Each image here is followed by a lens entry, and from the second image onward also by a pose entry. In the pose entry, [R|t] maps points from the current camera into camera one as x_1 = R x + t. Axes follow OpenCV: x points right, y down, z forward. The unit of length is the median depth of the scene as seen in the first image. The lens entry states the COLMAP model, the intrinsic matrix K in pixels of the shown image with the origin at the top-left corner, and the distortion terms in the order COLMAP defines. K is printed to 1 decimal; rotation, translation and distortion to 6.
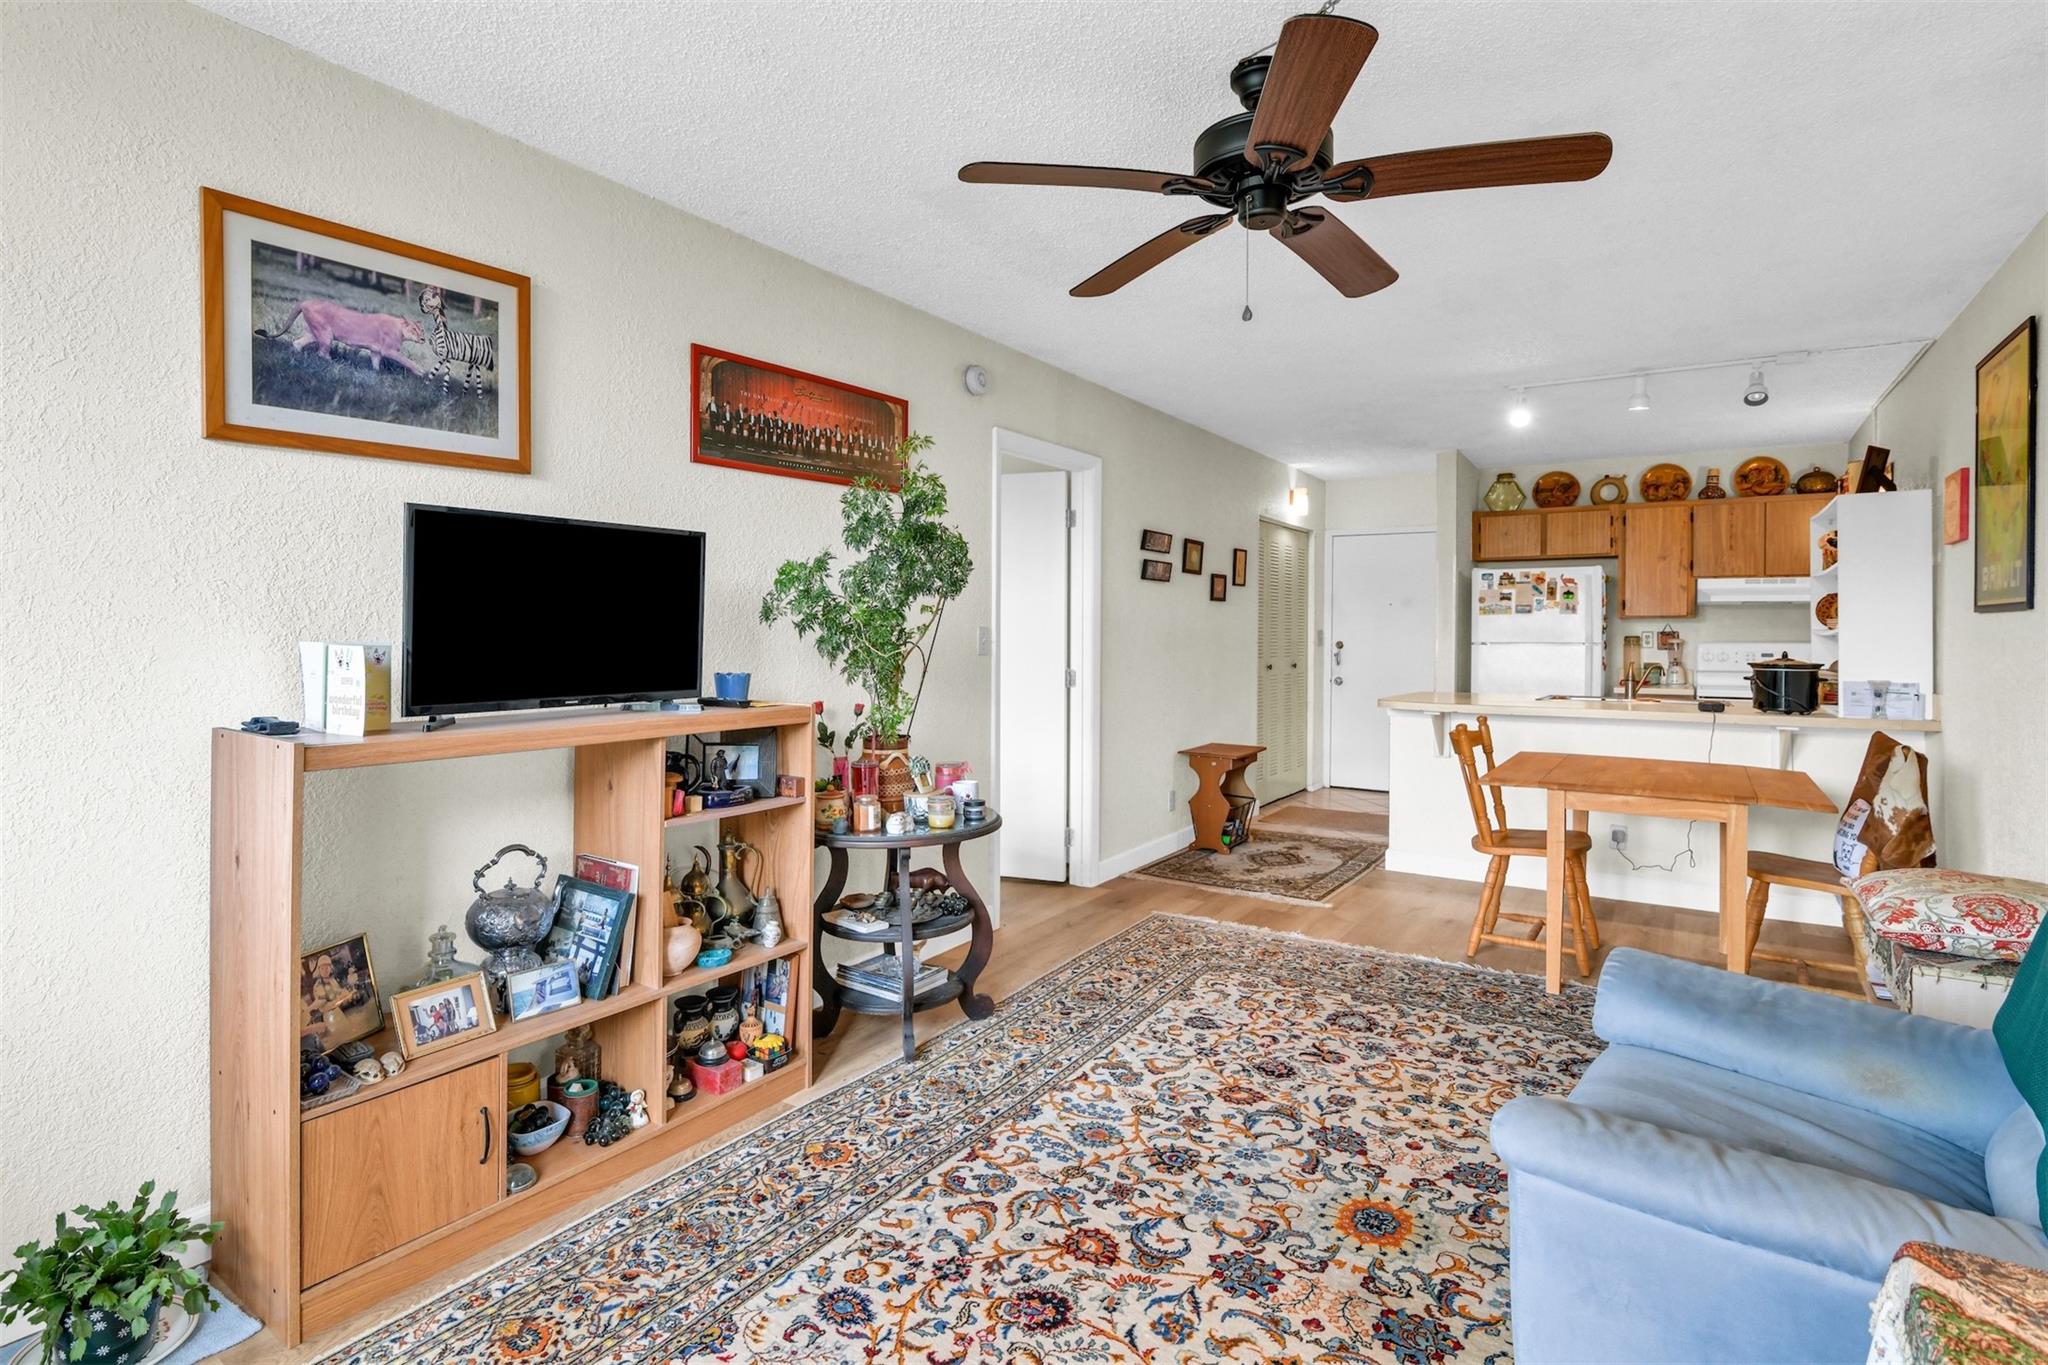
lens RADIAL K [[987.4, 0, 1037.9], [0, 987.4, 634.4], [0, 0, 1]] dist [-0.016635, 0.000102]
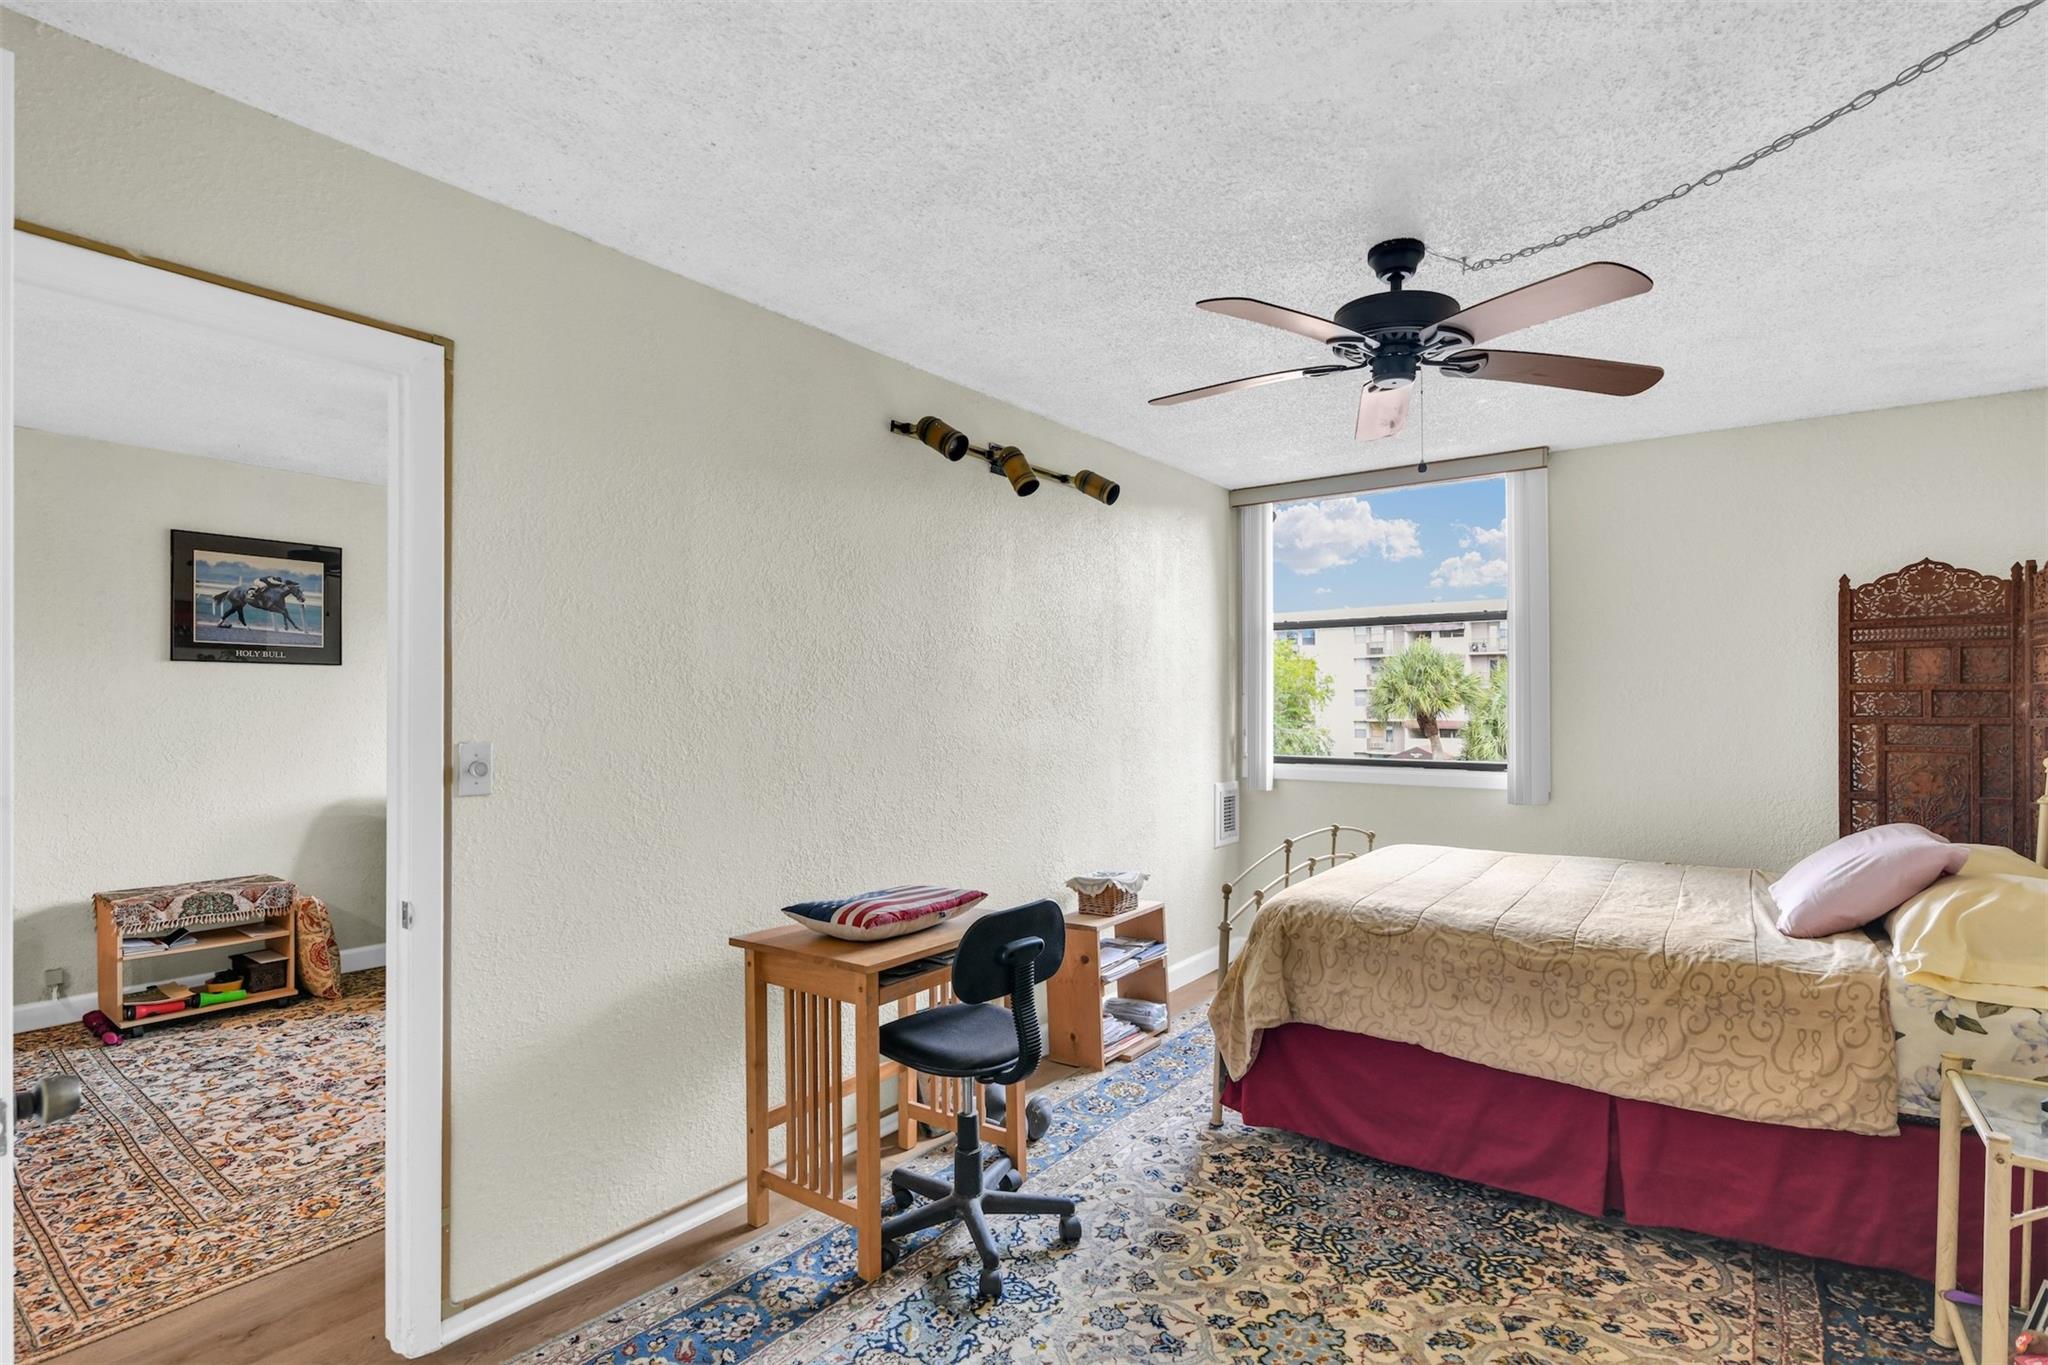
lens RADIAL K [[982.6, 0, 1031.4], [0, 982.6, 697.0], [0, 0, 1]] dist [-0.019142, 0.000461]
pose [[-0.997847, -0.003688, 0.065476, -0.485827], [-0.003710, 0.999993, -0.000226, -0.037972], [-0.065474, -0.000469, -0.997854, 1.797324]]
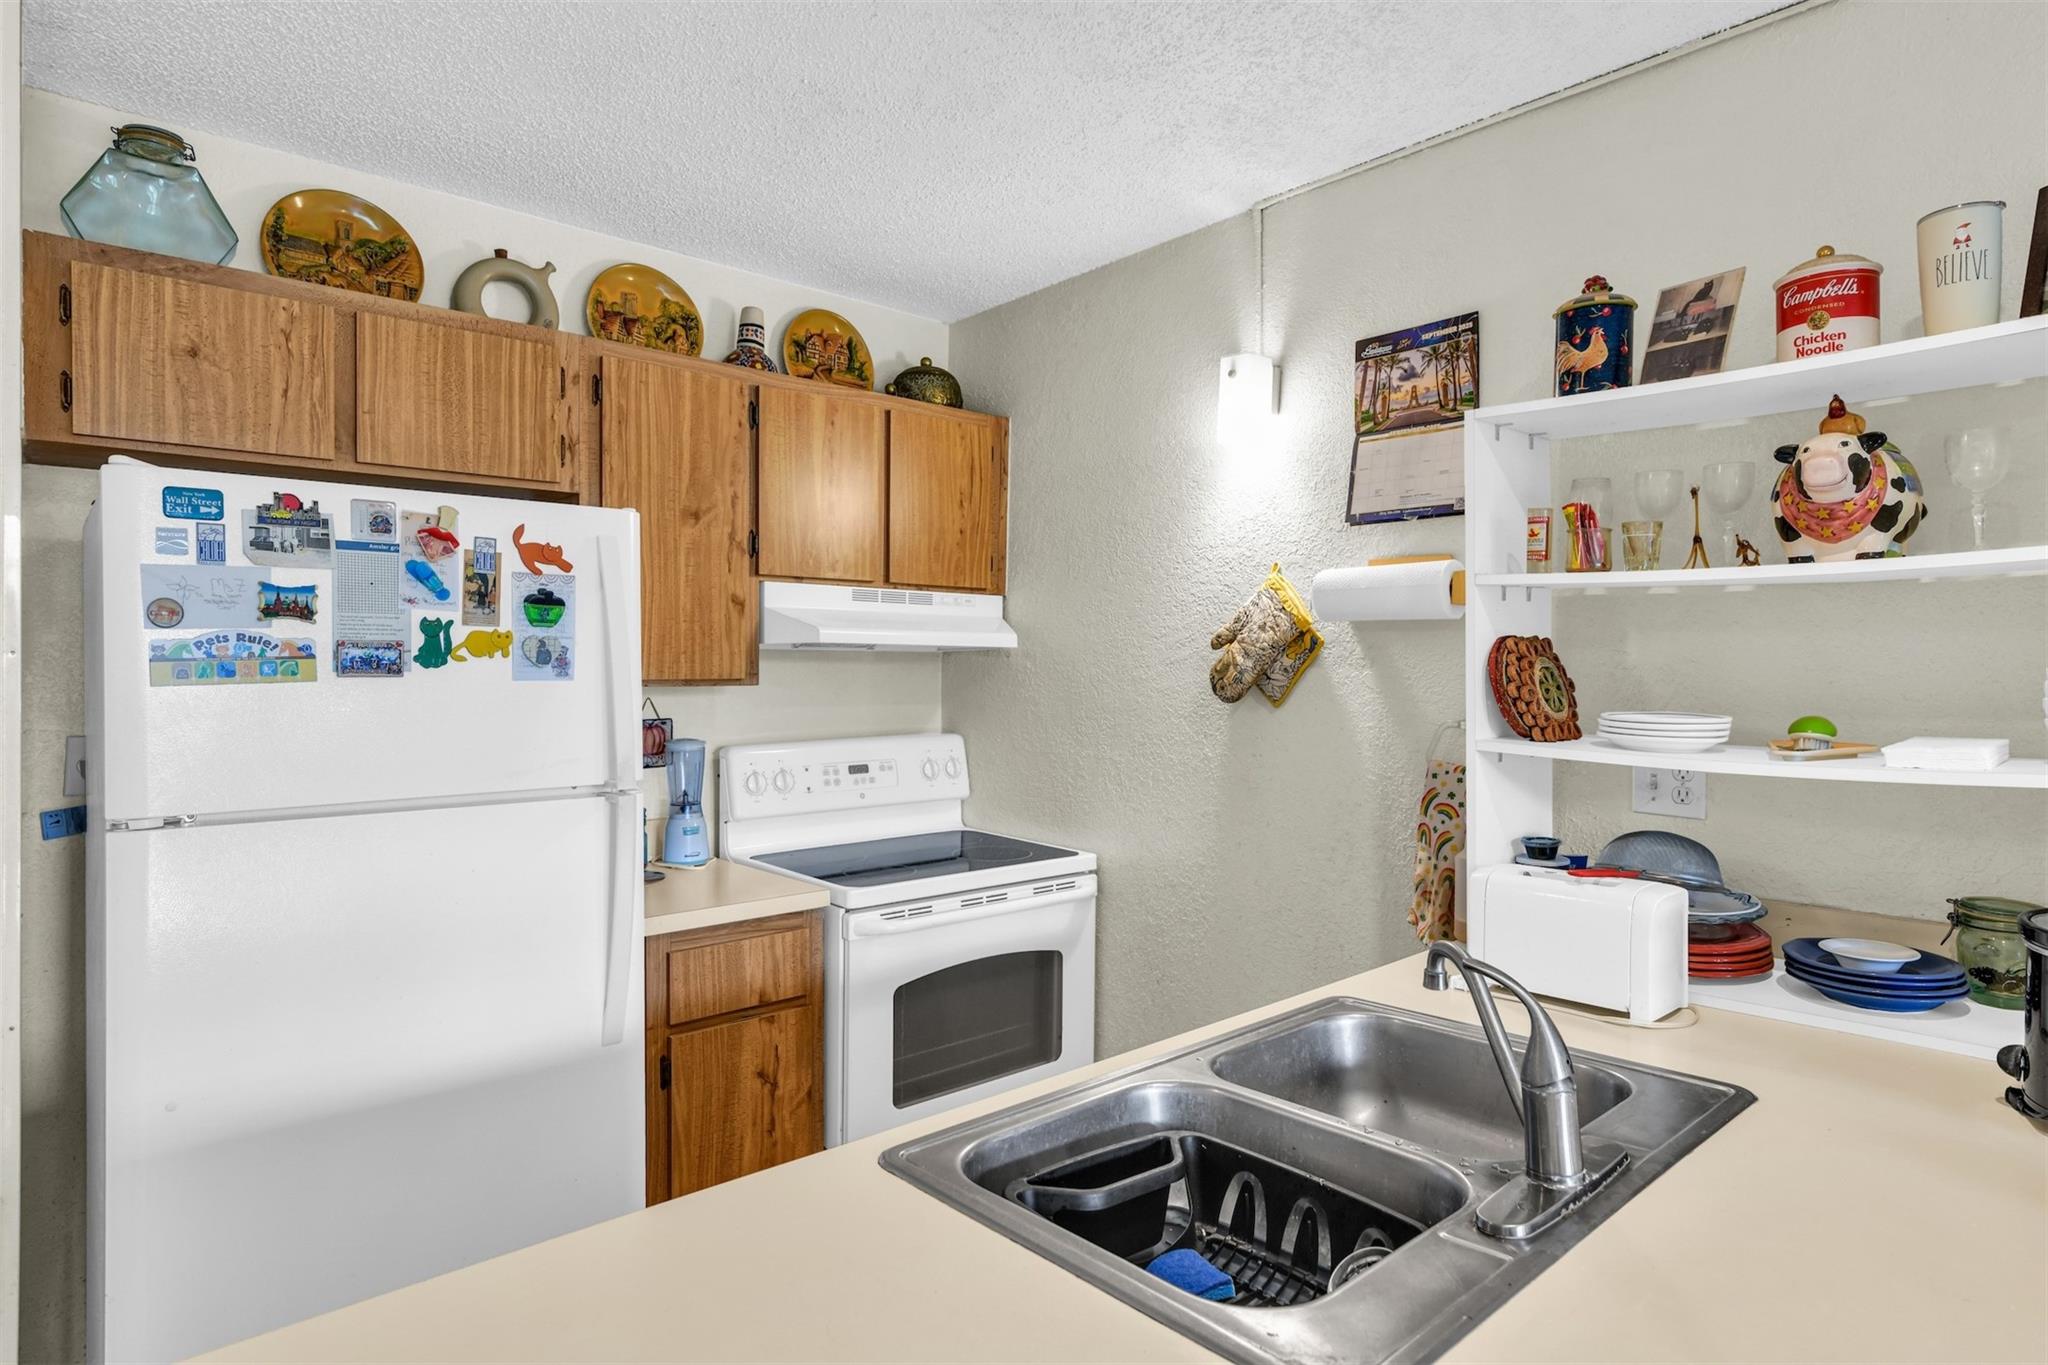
lens RADIAL K [[1132.8, 0, 1024.0], [0, 1132.8, 682.5], [0, 0, 1]] dist [-0.013336, 0.000174]
pose [[0.264176, -0.015770, 0.964345, 0.516674], [0.002611, 0.999874, 0.015636, -0.045039], [-0.964471, -0.001613, 0.264184, 1.458626]]
